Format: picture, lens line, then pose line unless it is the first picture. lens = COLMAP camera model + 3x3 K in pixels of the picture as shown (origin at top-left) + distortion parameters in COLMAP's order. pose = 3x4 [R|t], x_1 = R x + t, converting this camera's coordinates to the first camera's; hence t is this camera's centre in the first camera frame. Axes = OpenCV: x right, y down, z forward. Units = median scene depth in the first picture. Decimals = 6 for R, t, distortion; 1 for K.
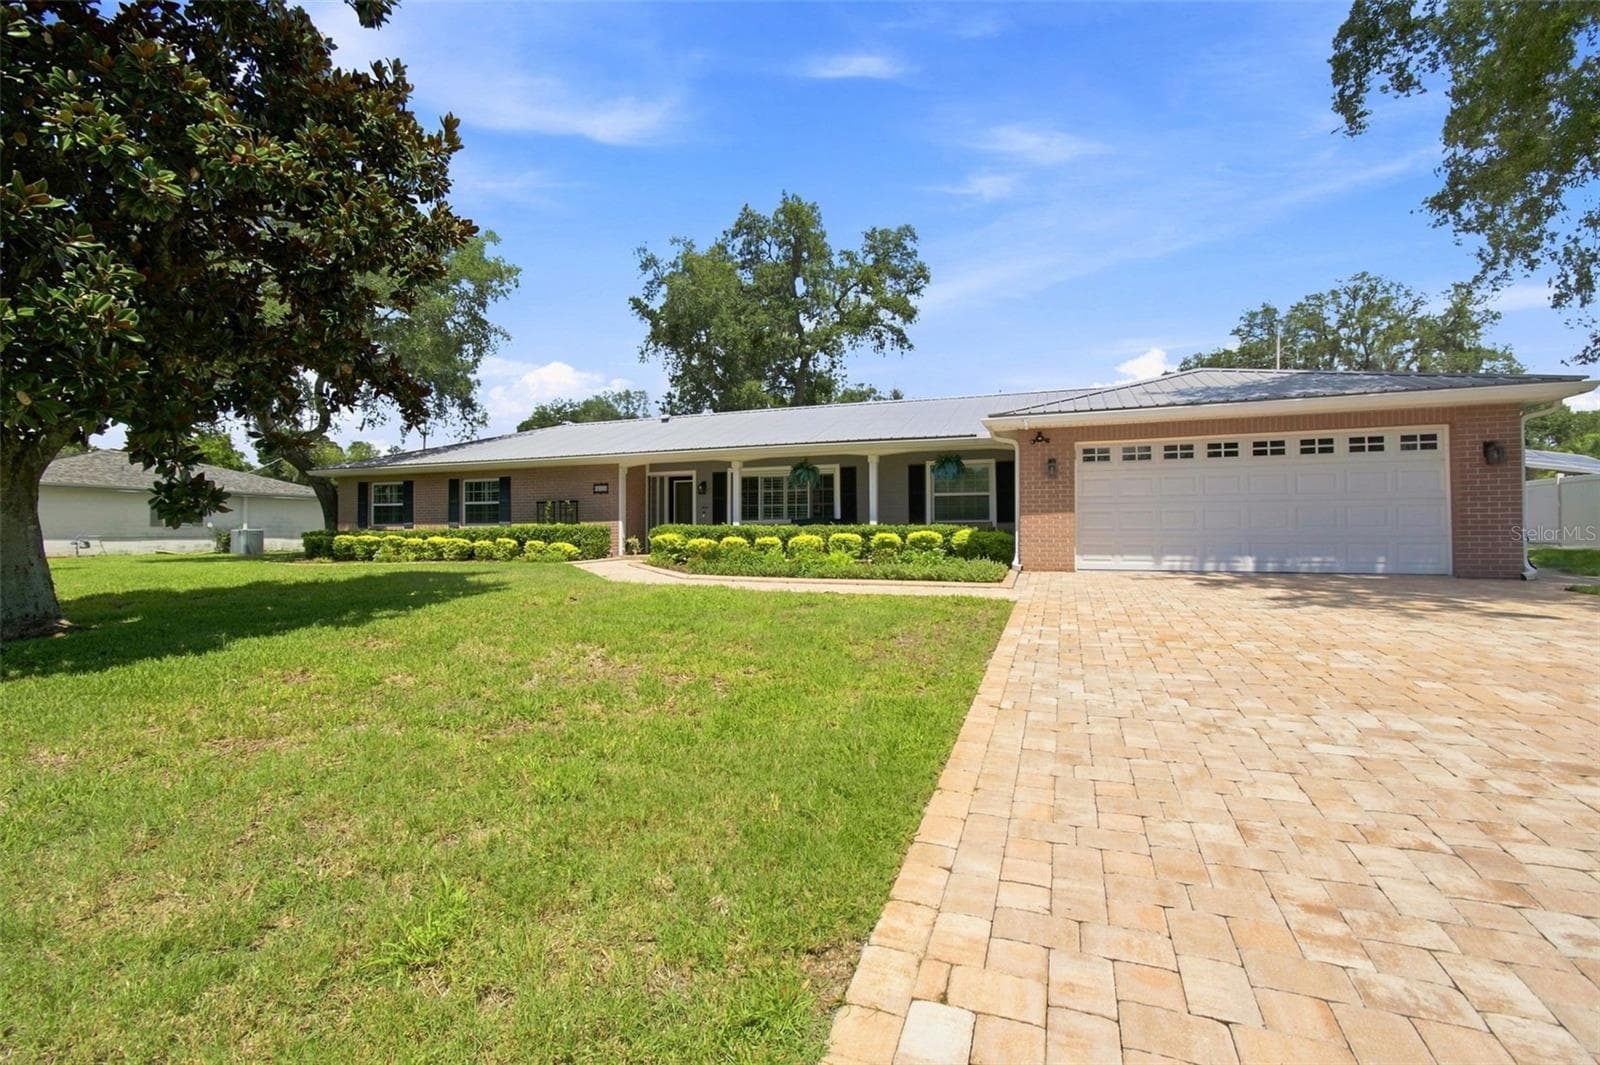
lens RADIAL K [[705.6, 0, 805.7], [0, 705.6, 523.8], [0, 0, 1]] dist [-0.006684, 0.000345]
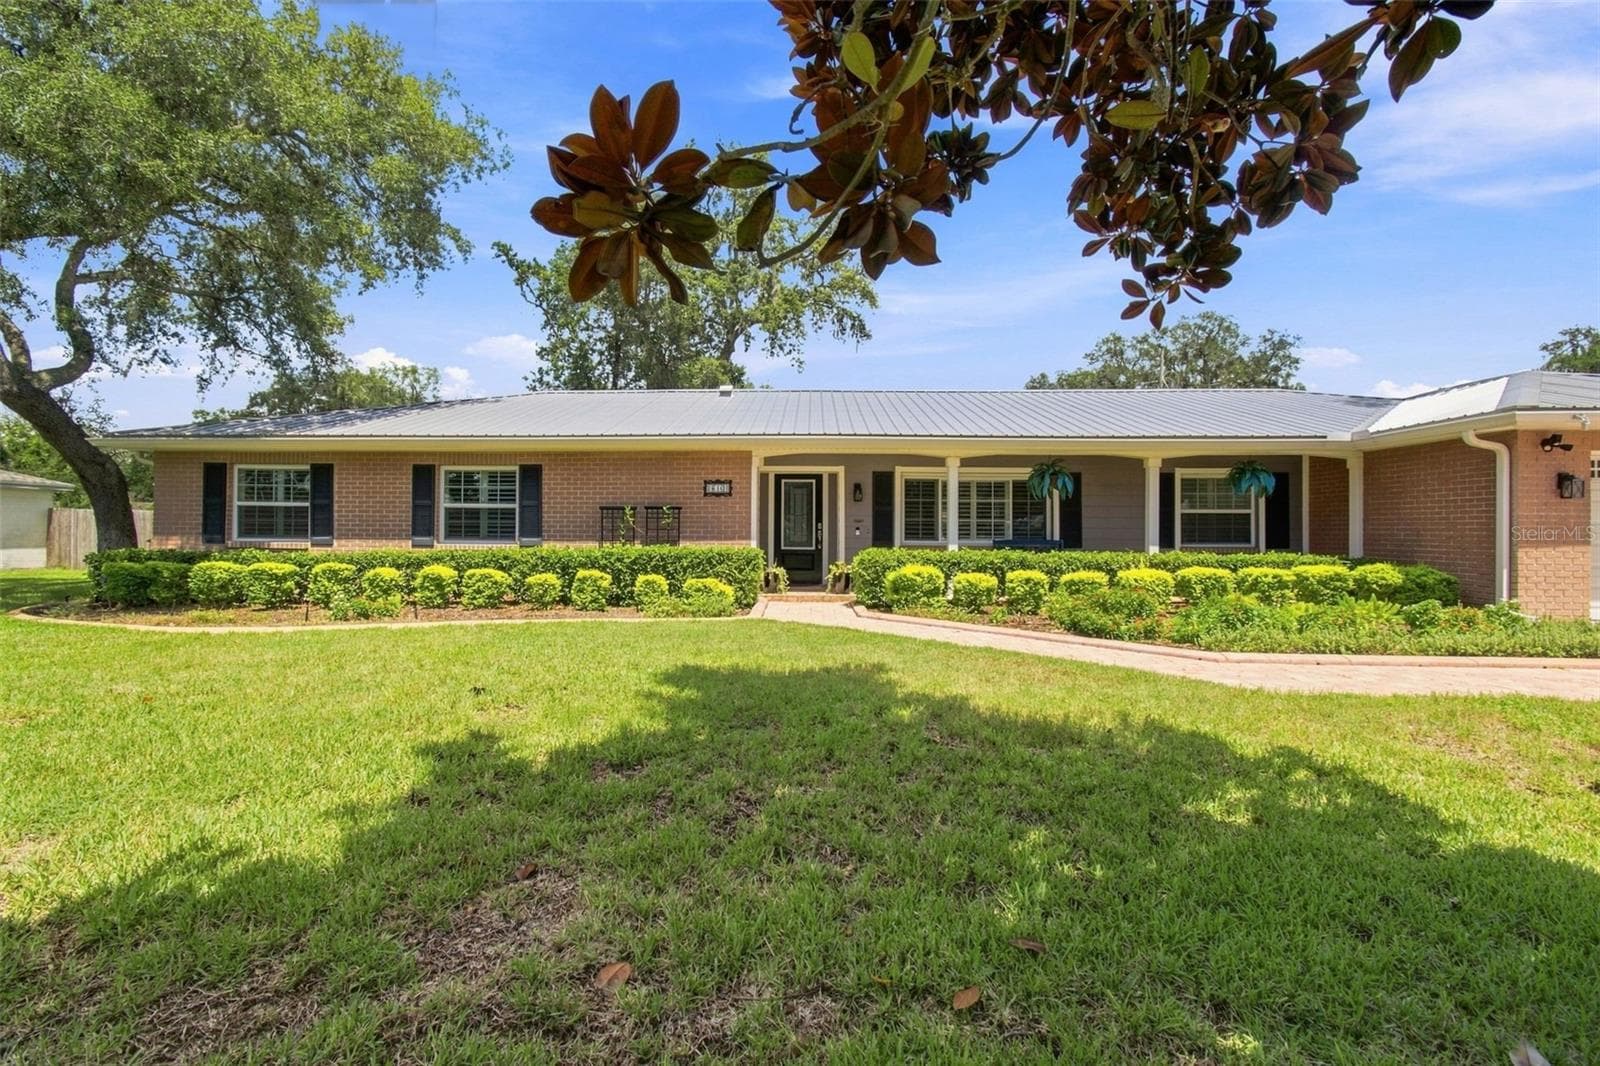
lens RADIAL K [[705.6, 0, 791.3], [0, 705.6, 527.8], [0, 0, 1]] dist [-0.006684, 0.000345]
pose [[0.948174, 0.012363, 0.317511, -0.397555], [-0.012507, 0.999921, -0.001584, -0.013569], [-0.317505, -0.002469, 0.948253, 0.341675]]
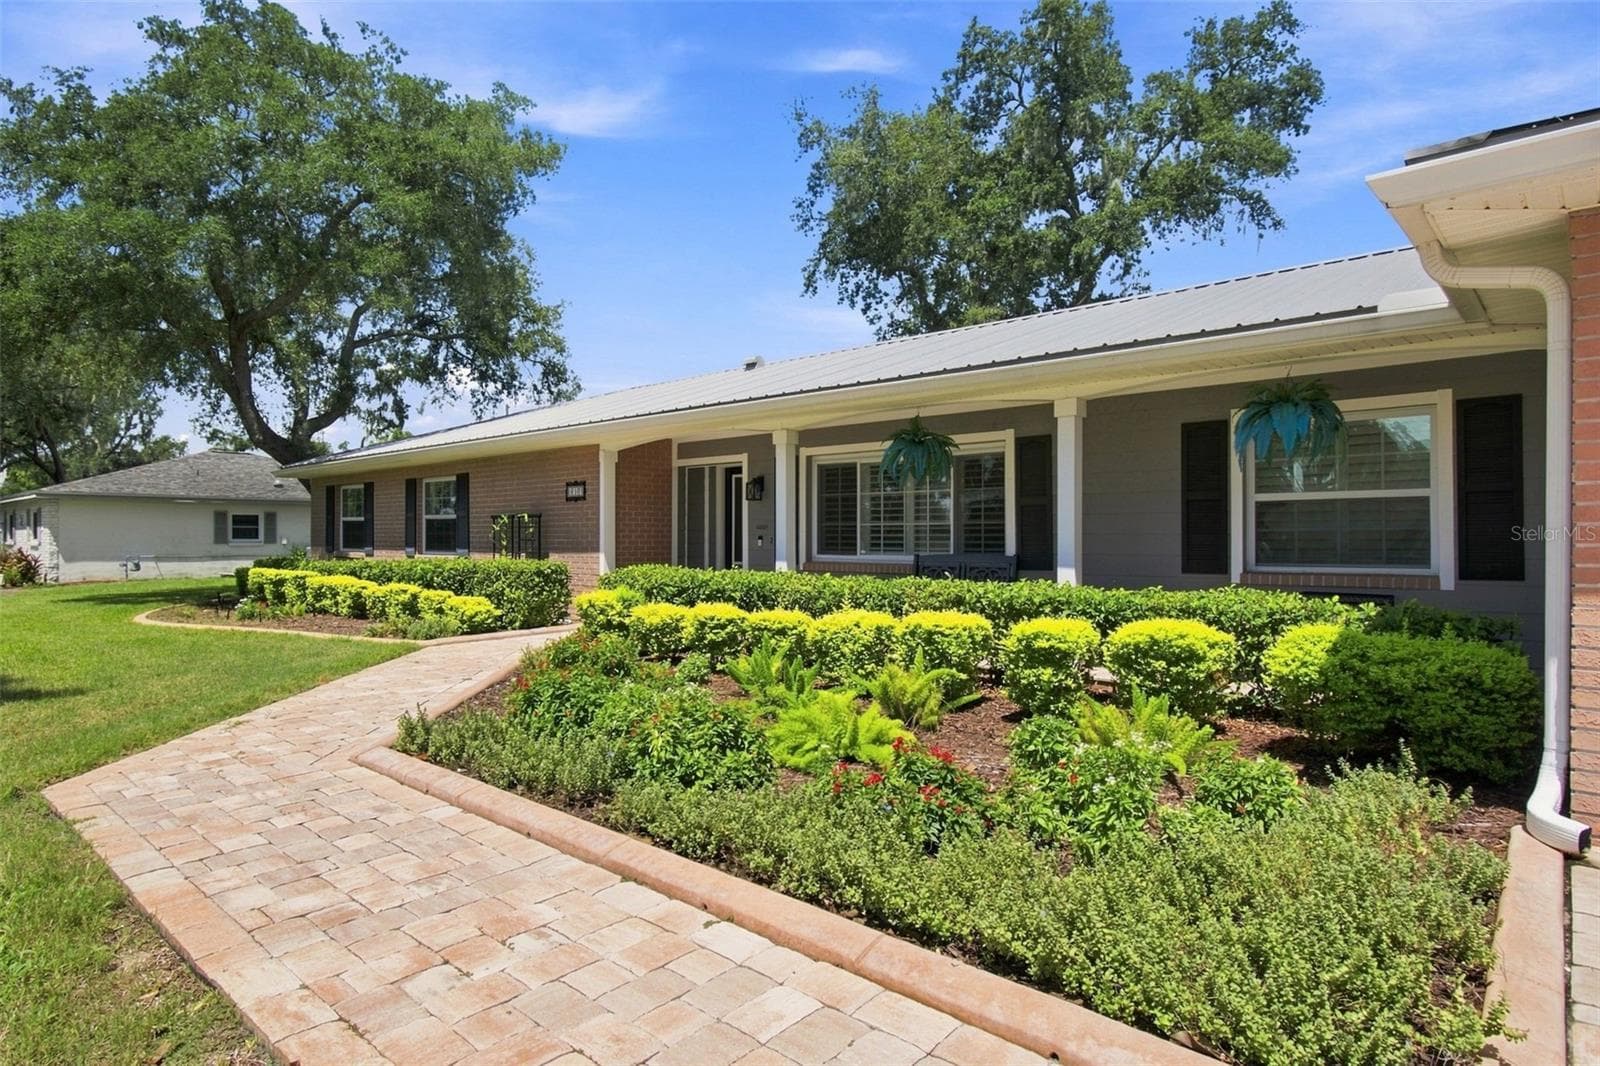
lens RADIAL K [[911.4, 0, 800.4], [0, 911.4, 536.0], [0, 0, 1]] dist [0.015664, -0.002523]
pose [[0.933796, 0.007097, -0.357736, 0.107193], [-0.006822, 0.999975, 0.002031, -0.017746], [0.357742, 0.000544, 0.933820, 0.381259]]
